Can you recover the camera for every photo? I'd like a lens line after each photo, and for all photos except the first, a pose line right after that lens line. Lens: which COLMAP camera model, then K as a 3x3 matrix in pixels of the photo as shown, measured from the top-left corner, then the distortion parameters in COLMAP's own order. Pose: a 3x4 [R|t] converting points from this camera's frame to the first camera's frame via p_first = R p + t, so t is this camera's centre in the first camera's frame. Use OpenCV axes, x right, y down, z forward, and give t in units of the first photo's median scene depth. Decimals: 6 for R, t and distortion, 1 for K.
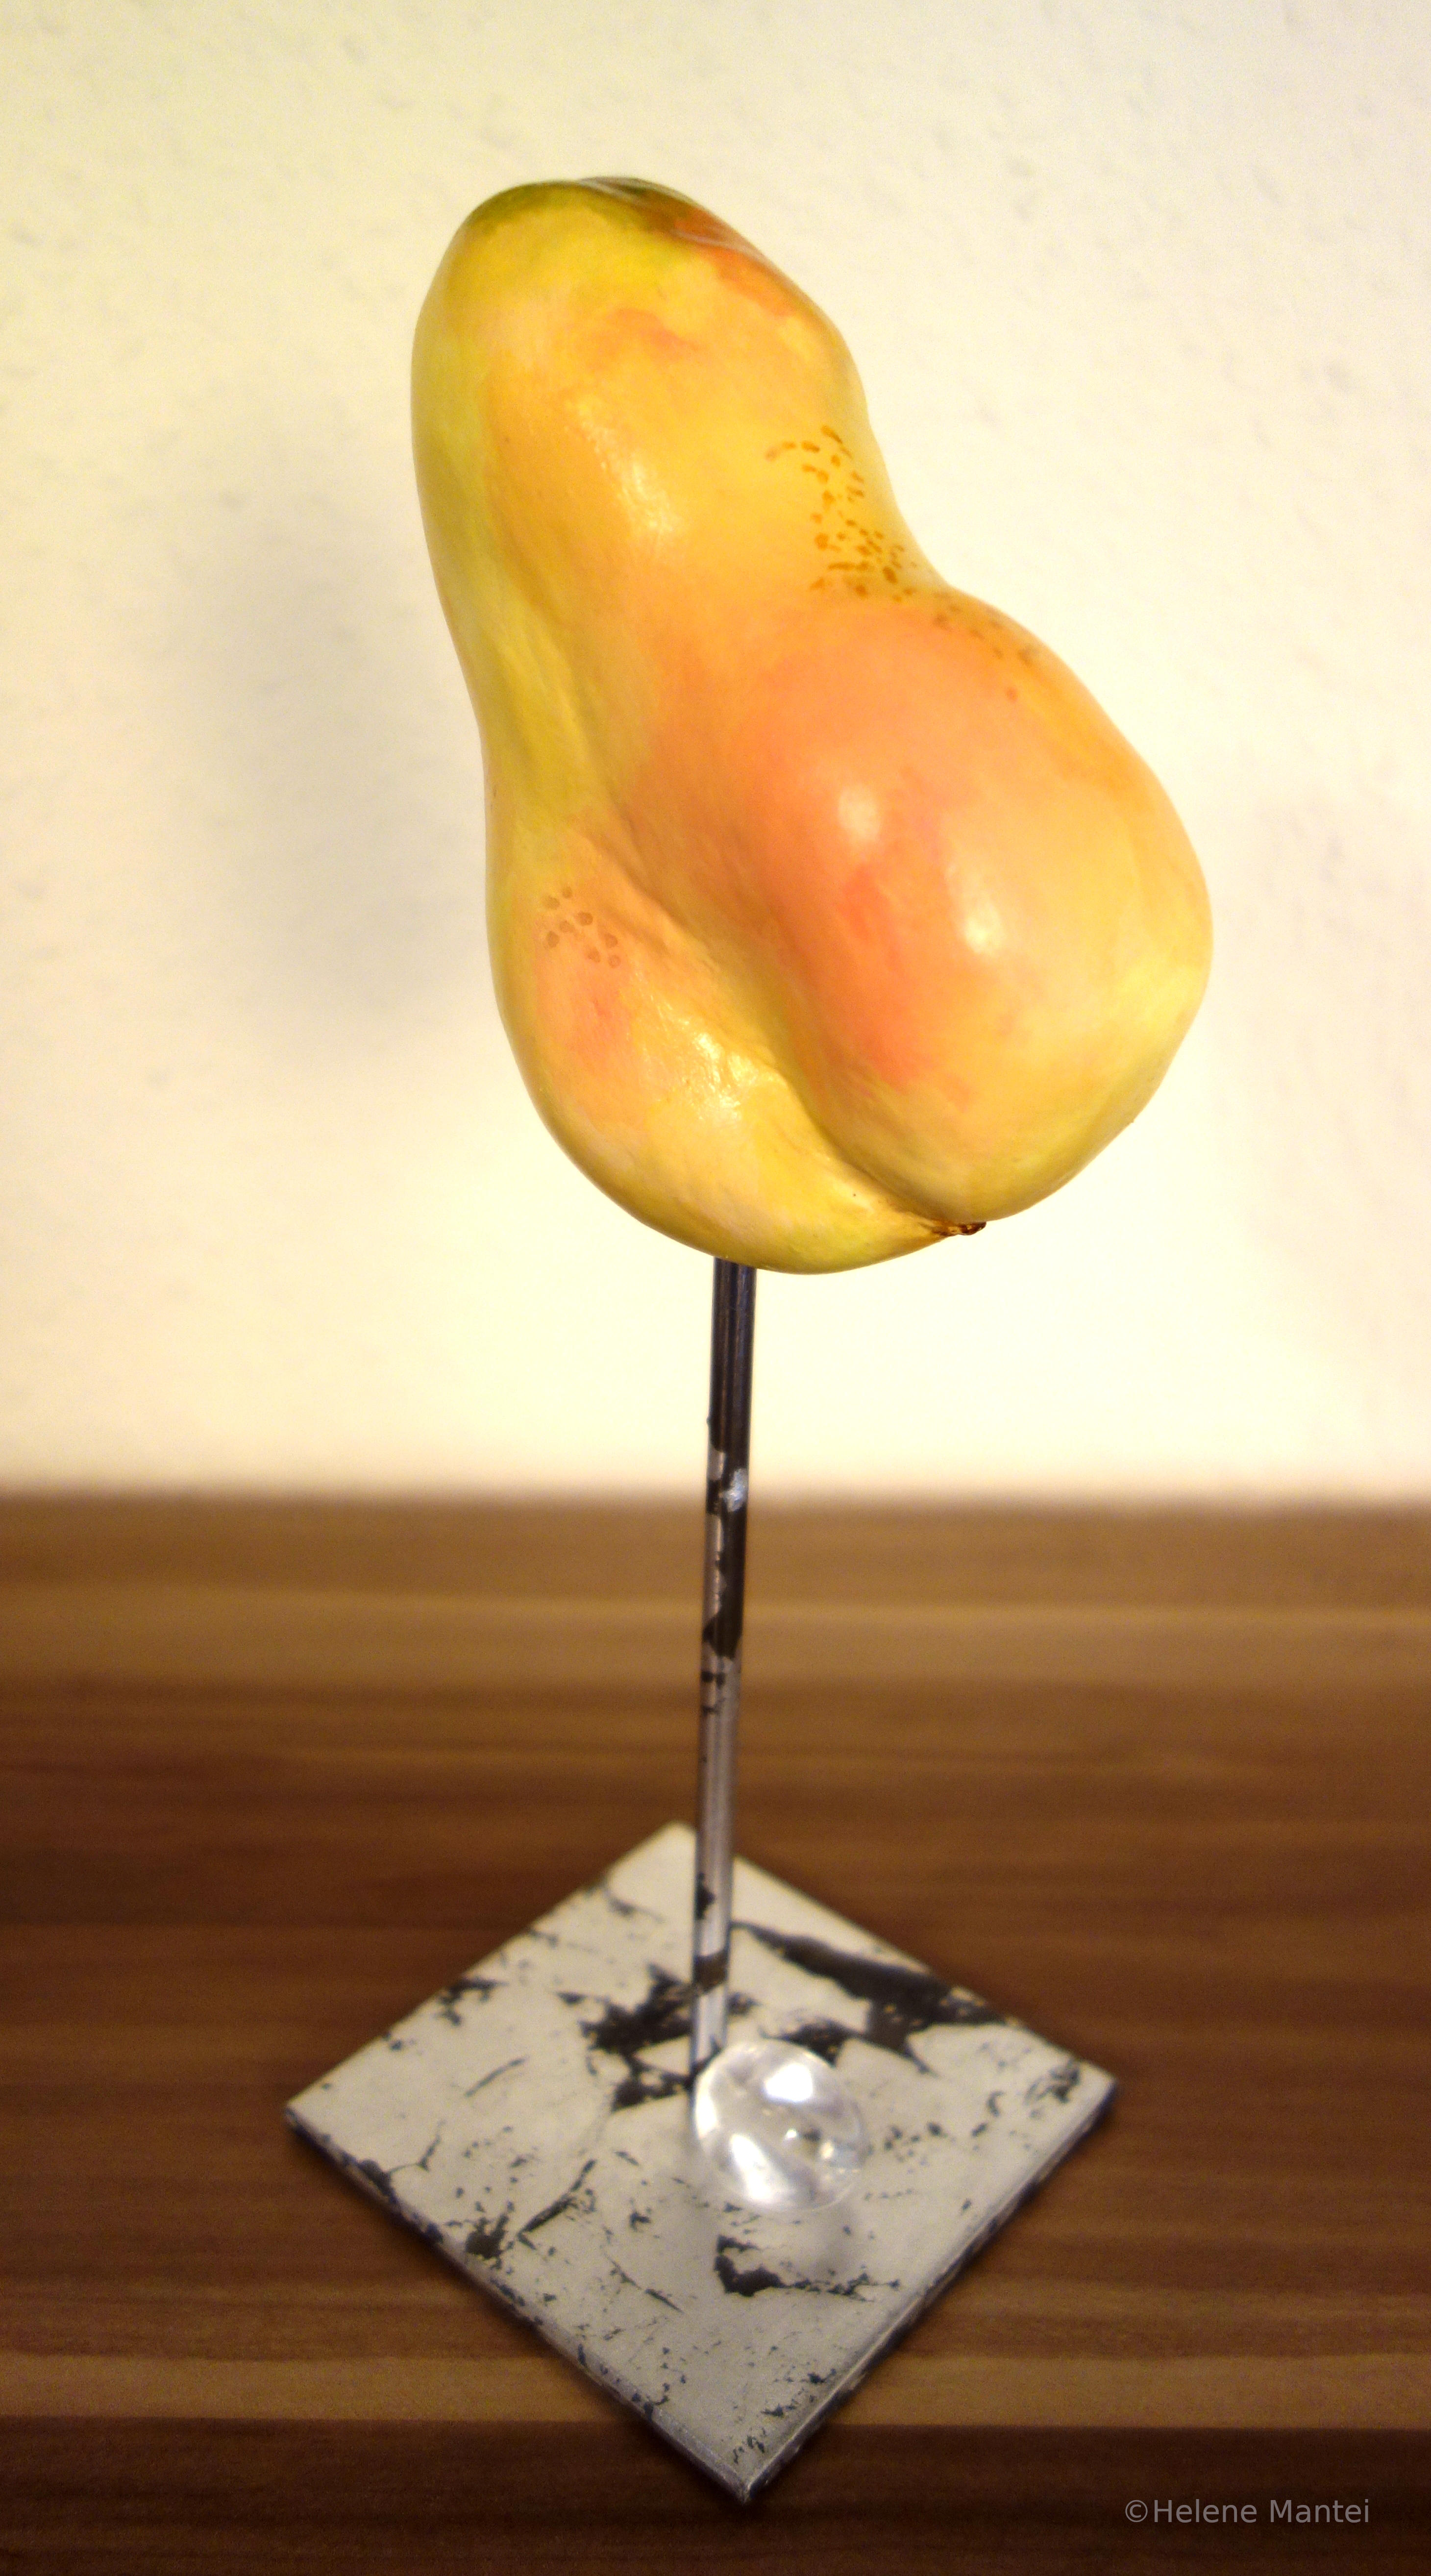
lens RADIAL K [[2046.0, 0, 715.5], [0, 2046.0, 1288.0], [0, 0, 1]] dist [-0.001153, 0.003640]
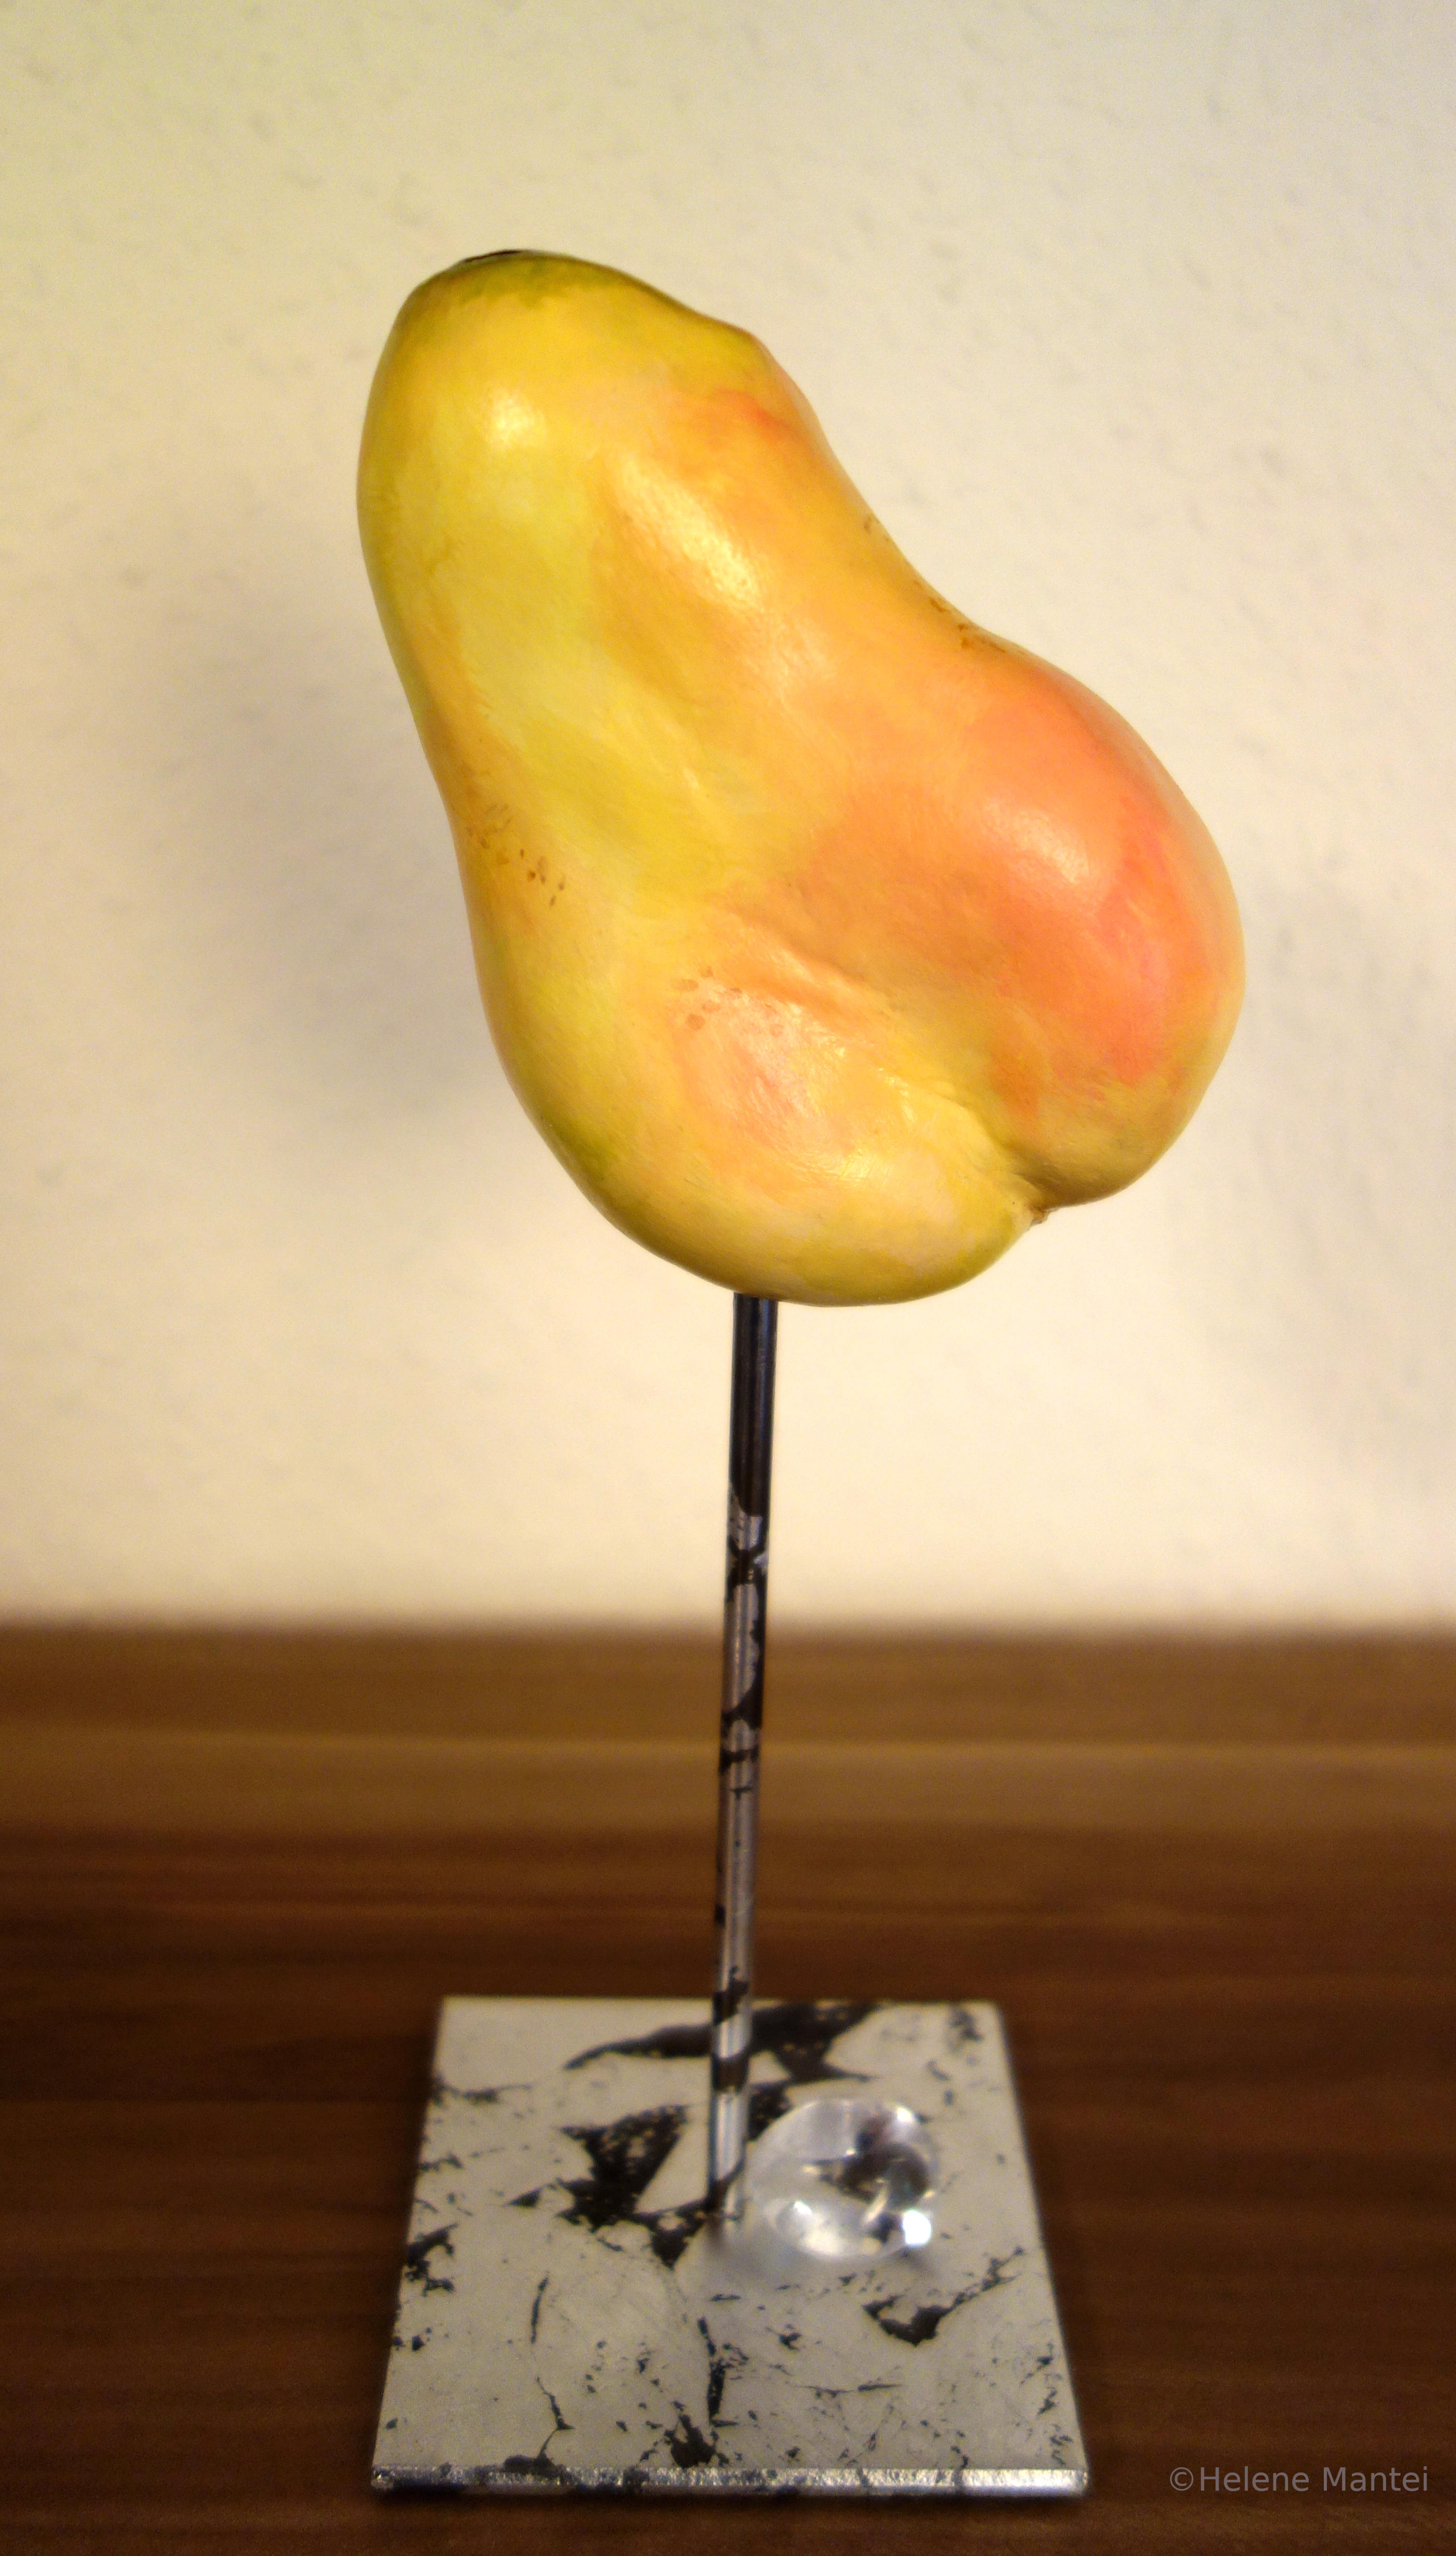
lens RADIAL K [[2186.2, 0, 771.4], [0, 2186.2, 1245.2], [0, 0, 1]] dist [0.005338, 0.010523]
pose [[0.742216, -0.233743, 0.628076, -0.573123], [0.263395, 0.963527, 0.047322, -0.085847], [-0.616229, 0.130309, 0.776712, 0.151771]]
